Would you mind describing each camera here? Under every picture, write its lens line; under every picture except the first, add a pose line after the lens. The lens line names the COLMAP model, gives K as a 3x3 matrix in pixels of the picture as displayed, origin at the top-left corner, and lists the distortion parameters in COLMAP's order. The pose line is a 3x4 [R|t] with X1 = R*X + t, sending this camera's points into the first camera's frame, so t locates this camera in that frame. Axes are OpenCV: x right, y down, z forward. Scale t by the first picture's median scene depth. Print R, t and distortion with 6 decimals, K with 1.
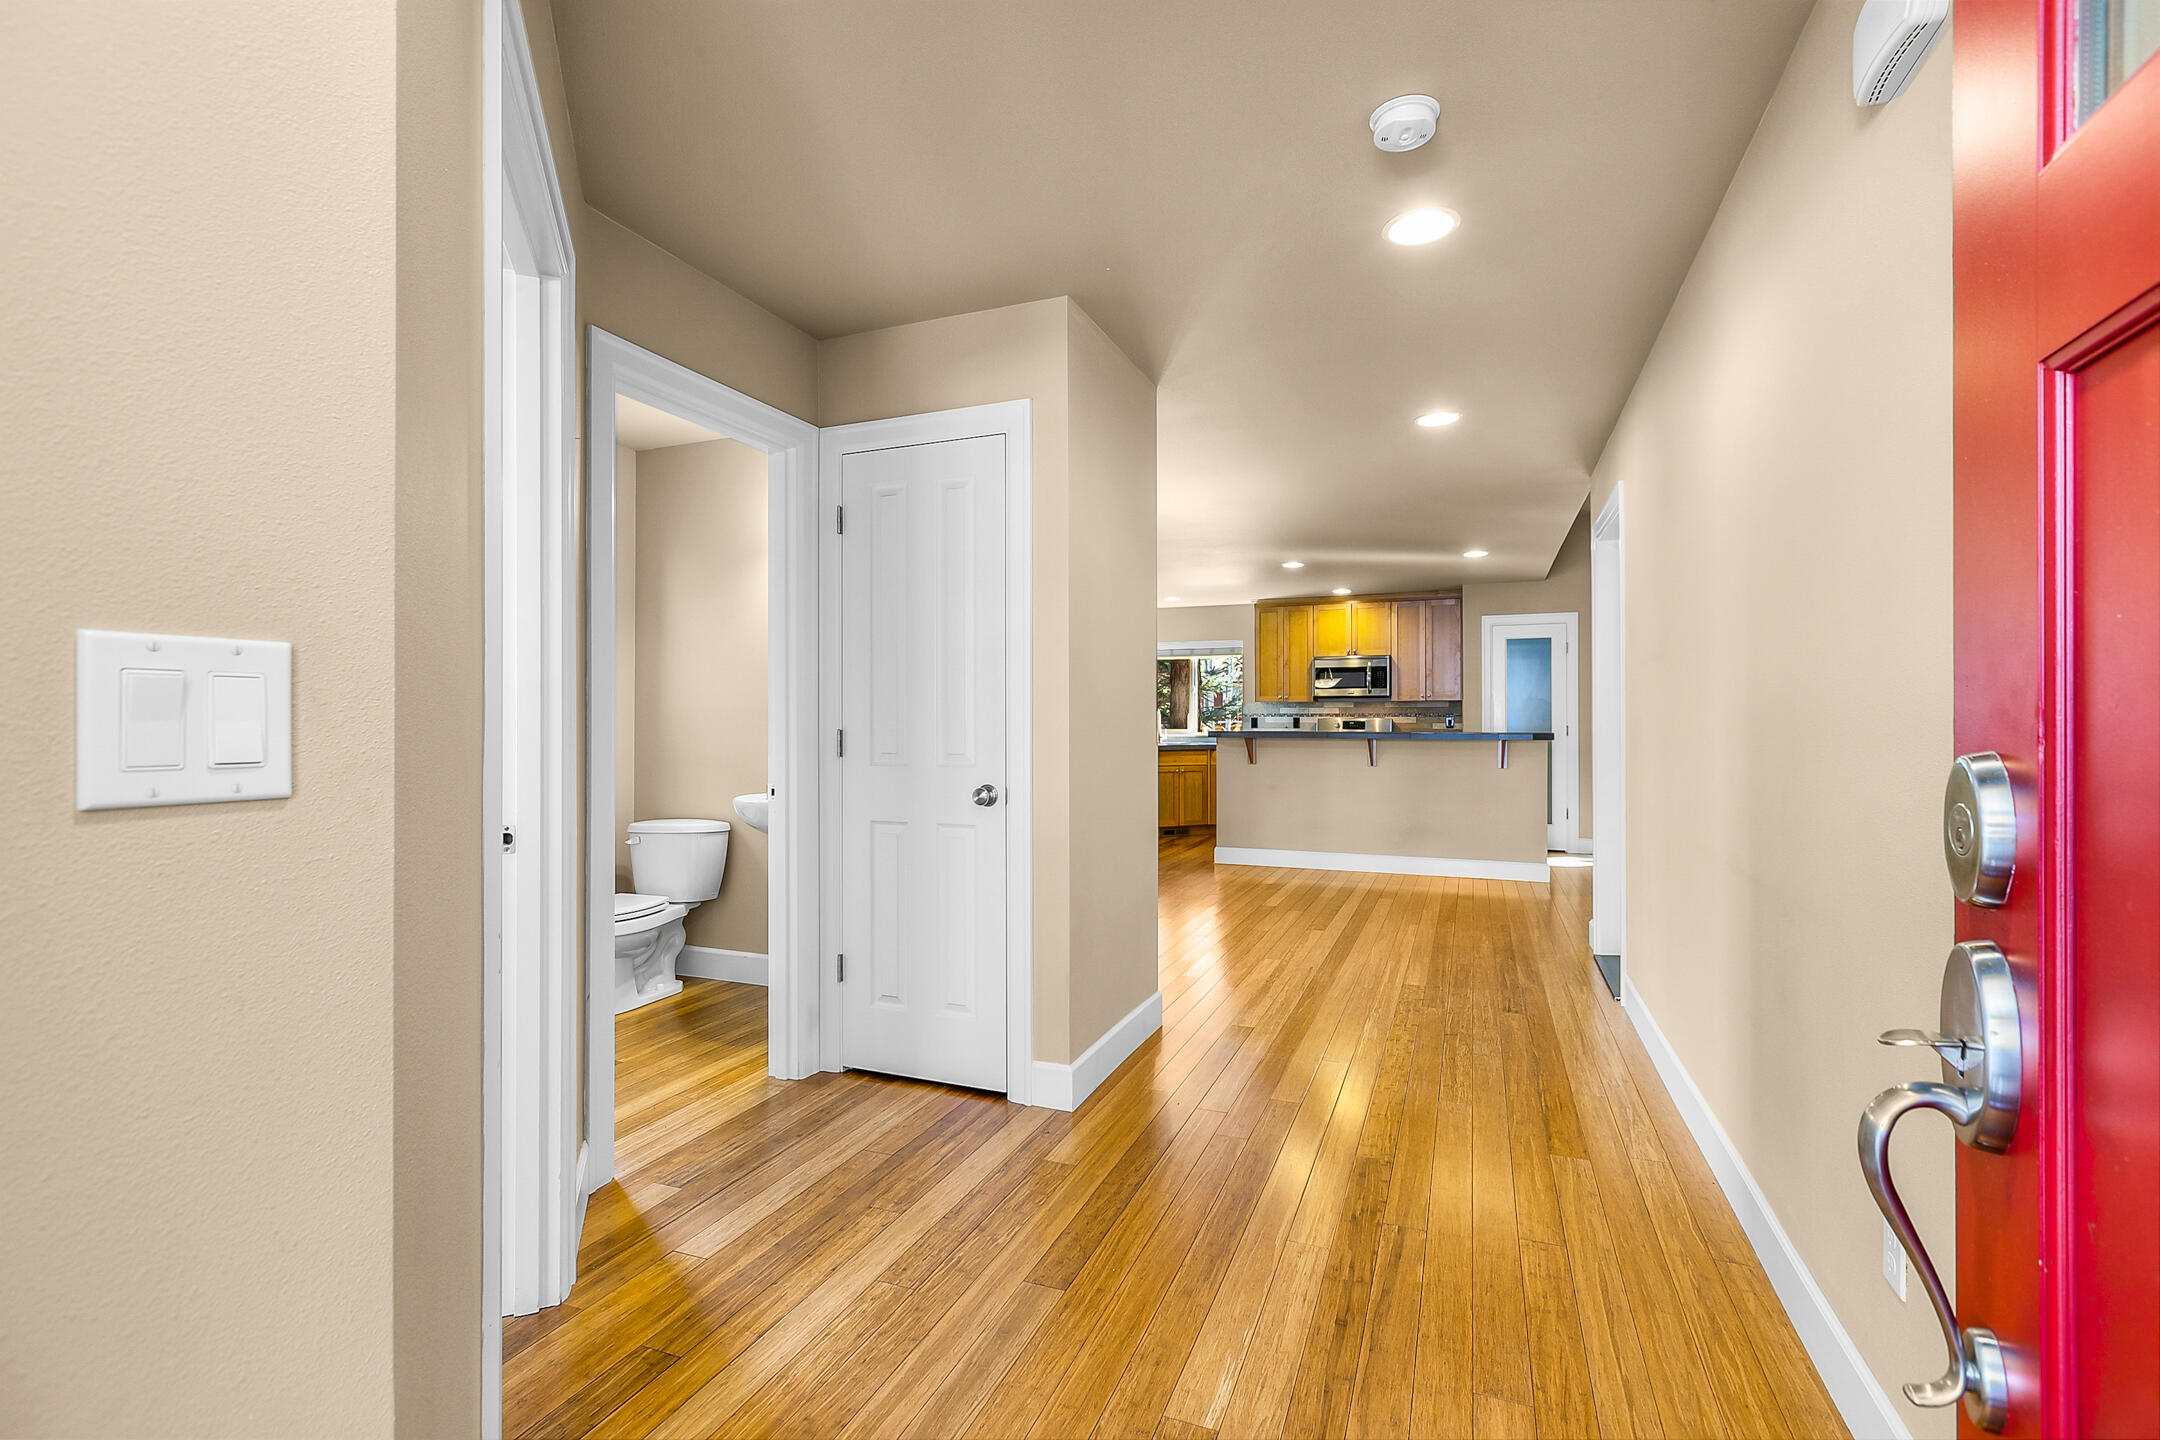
lens RADIAL K [[969.6, 0, 1084.4], [0, 969.6, 723.9], [0, 0, 1]] dist [0.000695, -0.000460]
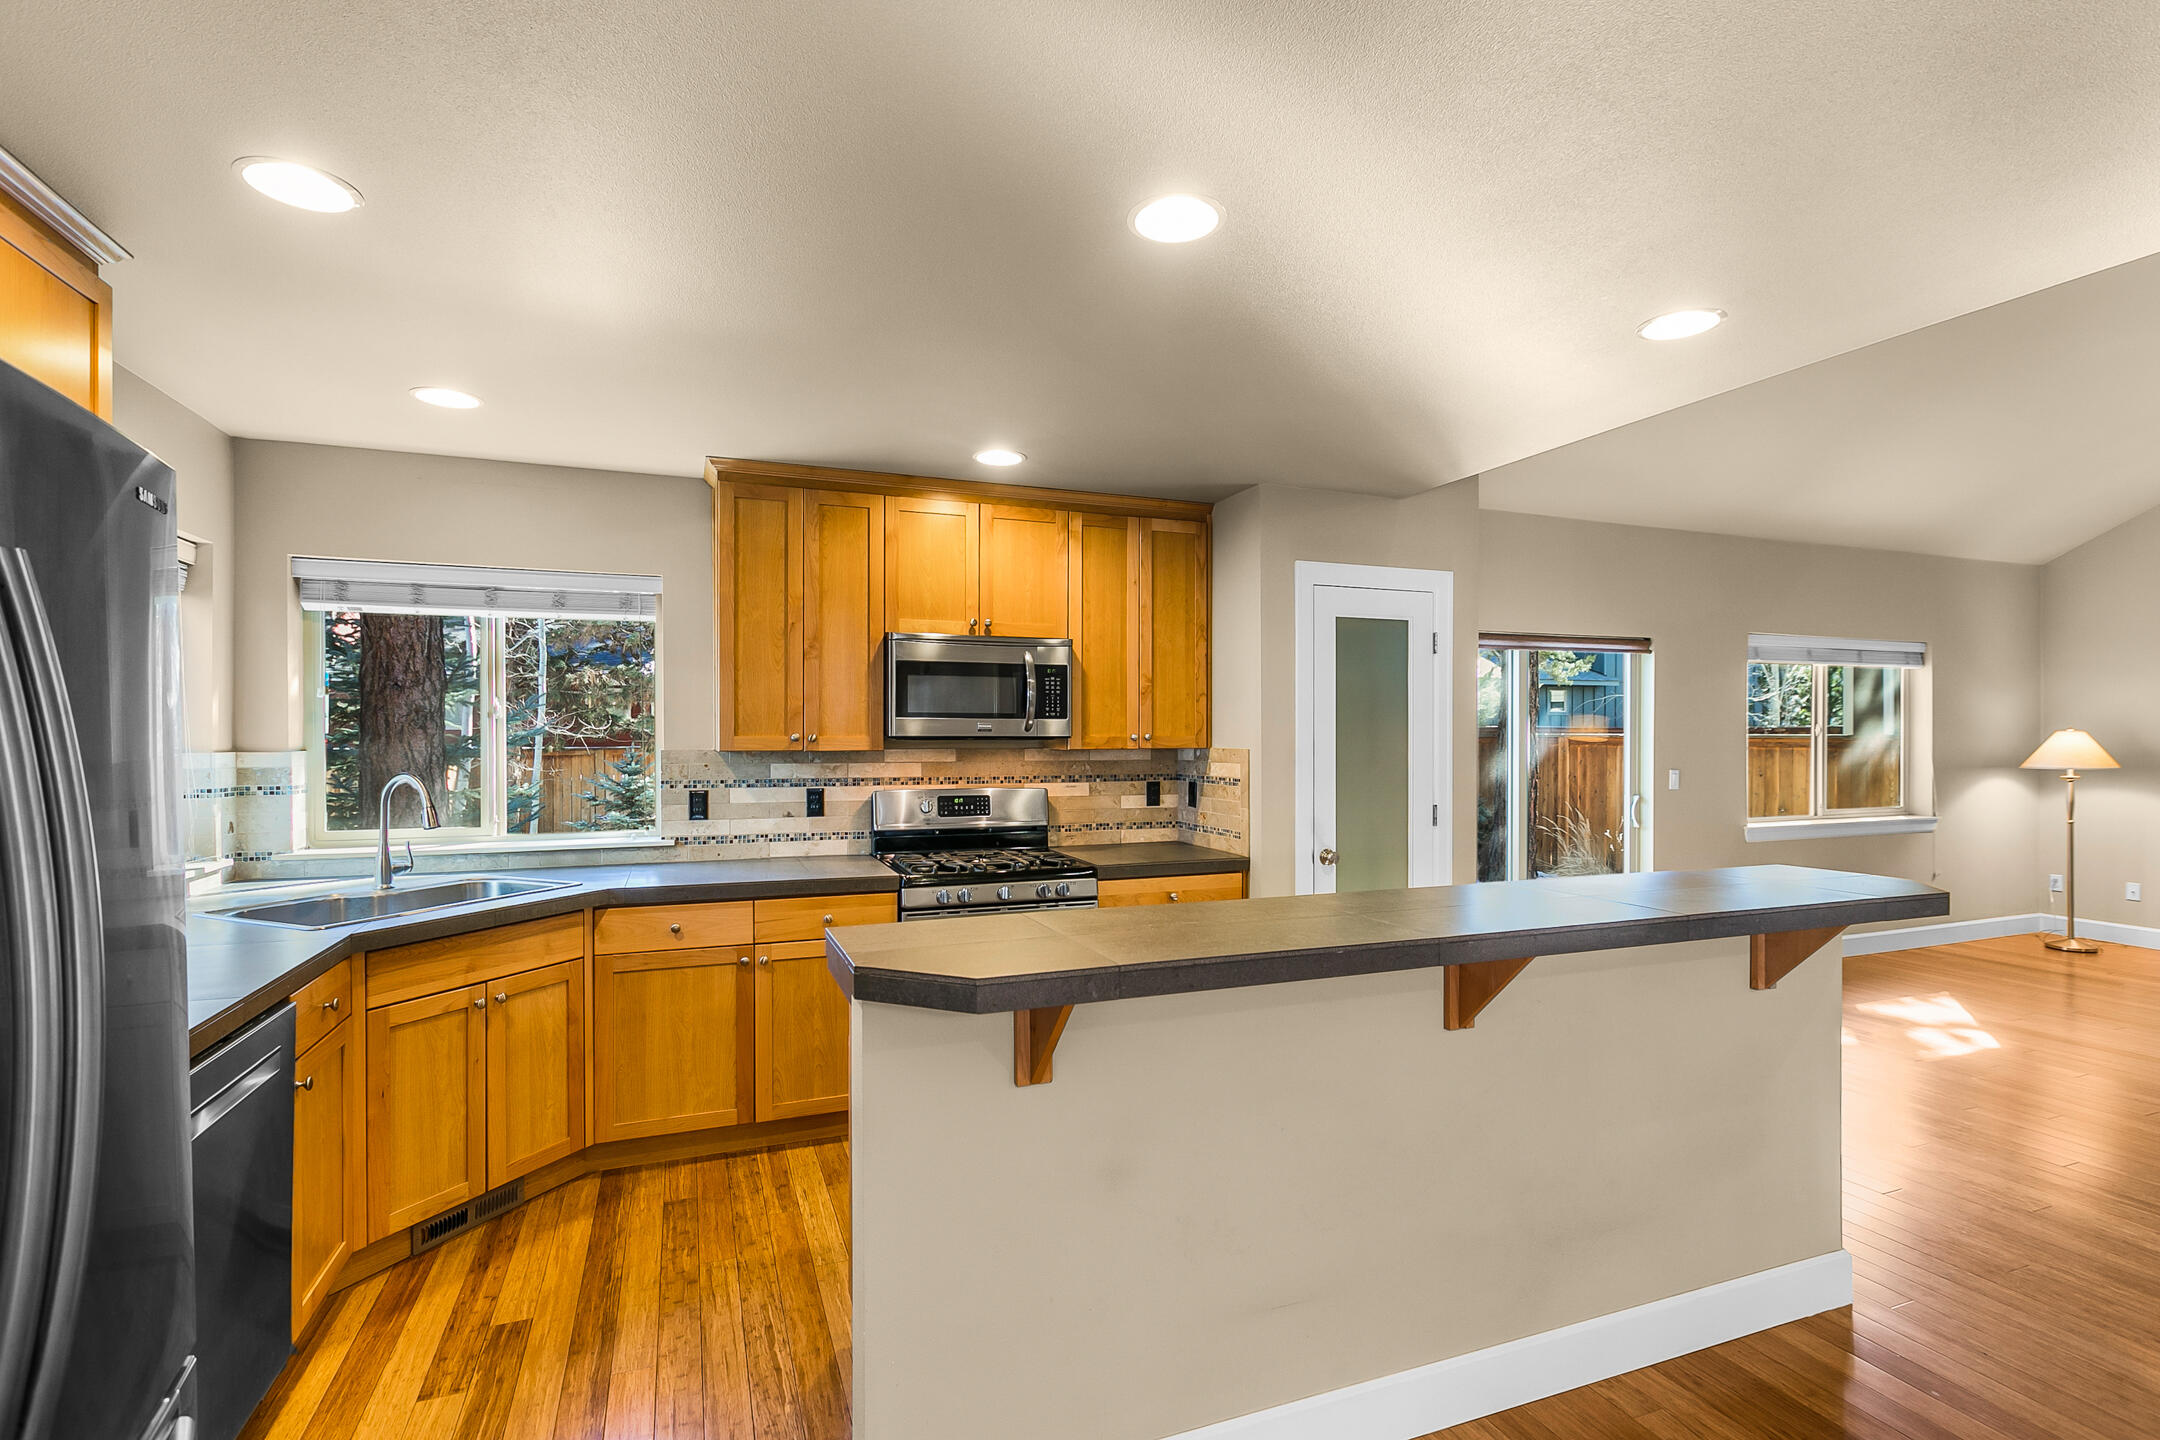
lens RADIAL K [[1001.4, 0, 1075.8], [0, 1001.4, 741.2], [0, 0, 1]] dist [0.002464, 0.000261]
pose [[0.726533, -0.004263, 0.687119, 0.022870], [-0.000105, 0.999980, 0.006314, -0.029570], [-0.687132, -0.004660, 0.726518, 0.679921]]
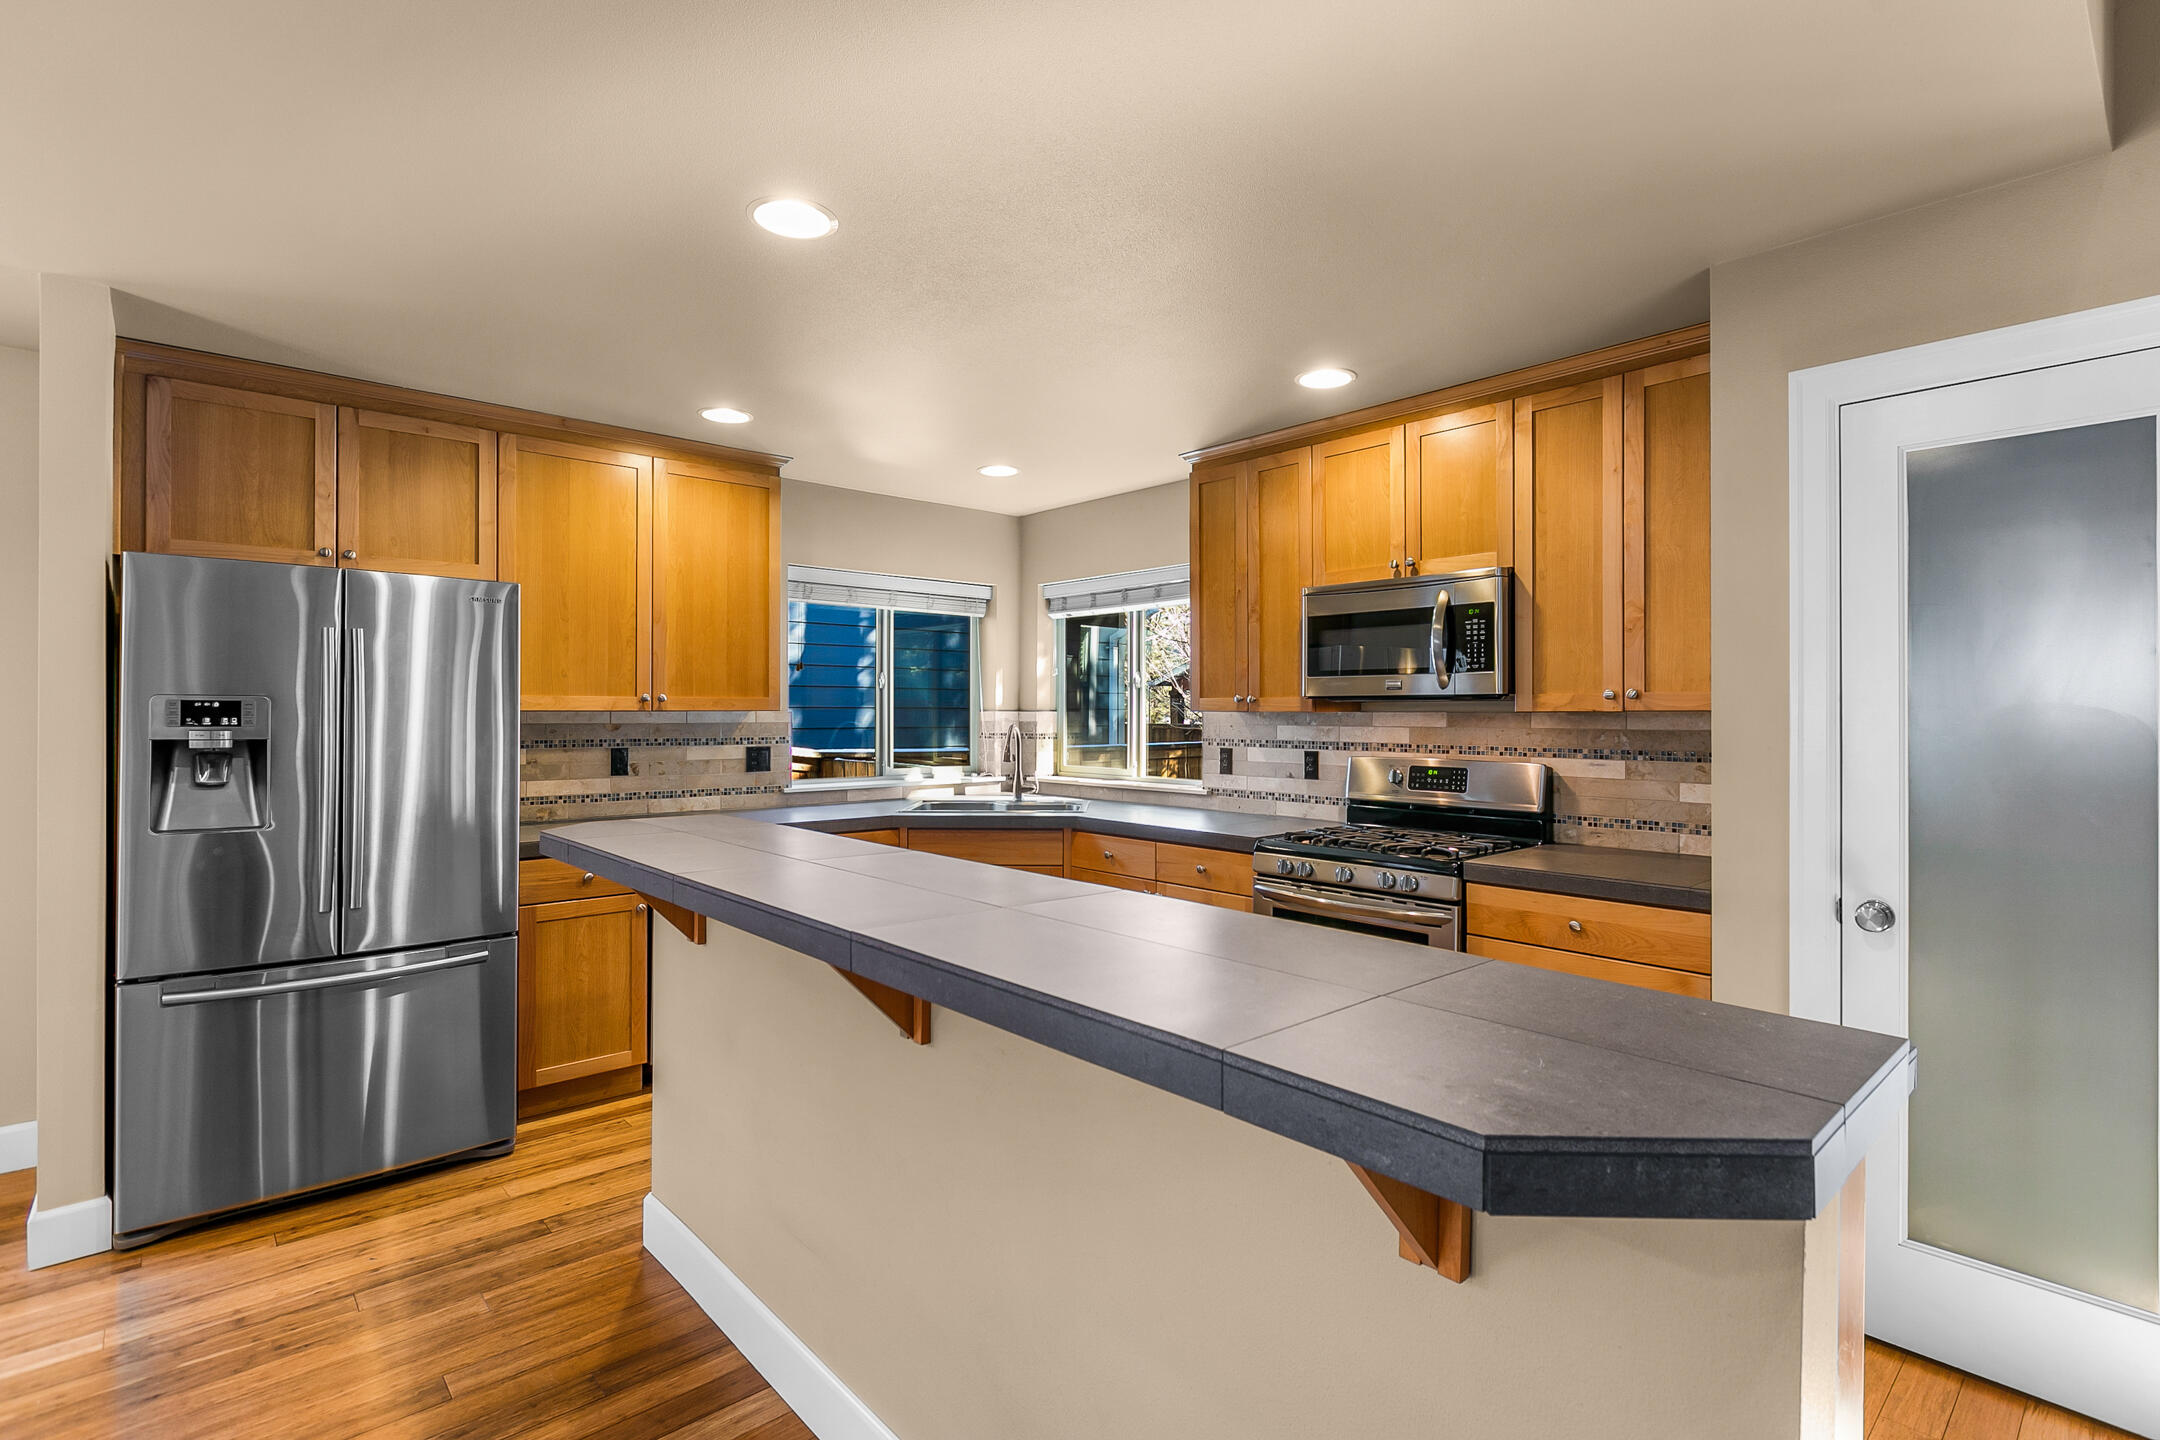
lens RADIAL K [[1026.9, 0, 1094.3], [0, 1026.9, 706.9], [0, 0, 1]] dist [-0.003802, -0.000304]
pose [[0.900212, -0.000269, -0.435451, 0.336310], [-0.003716, 0.999959, -0.008299, -0.021648], [0.435436, 0.009089, 0.900174, 0.634504]]
